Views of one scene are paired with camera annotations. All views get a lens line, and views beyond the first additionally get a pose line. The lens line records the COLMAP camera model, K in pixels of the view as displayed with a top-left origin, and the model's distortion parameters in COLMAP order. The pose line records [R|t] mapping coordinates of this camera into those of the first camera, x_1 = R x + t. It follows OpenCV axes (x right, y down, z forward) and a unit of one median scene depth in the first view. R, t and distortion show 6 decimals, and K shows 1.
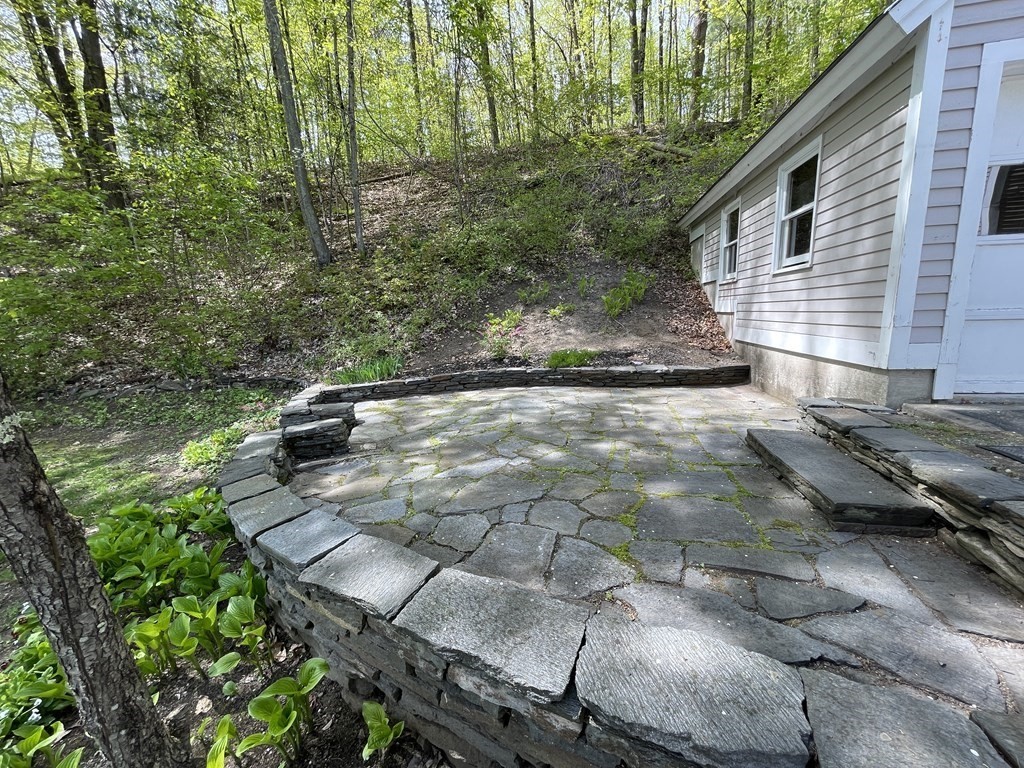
lens RADIAL K [[413.1, 0, 510.4], [0, 413.1, 382.1], [0, 0, 1]] dist [-0.001176, 0.000178]
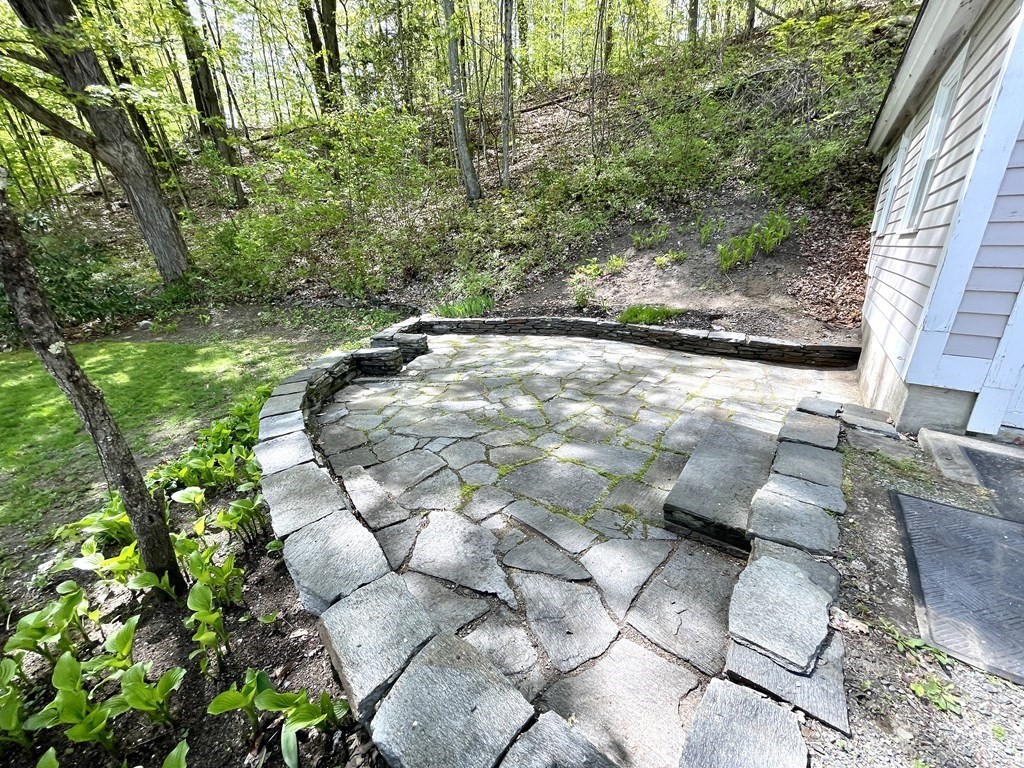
lens RADIAL K [[413.1, 0, 512.0], [0, 413.1, 383.6], [0, 0, 1]] dist [-0.001176, 0.000178]
pose [[0.908260, 0.168518, -0.382969, 0.284685], [-0.102500, 0.977030, 0.186831, -0.053405], [0.405657, -0.130437, 0.904670, -0.015011]]
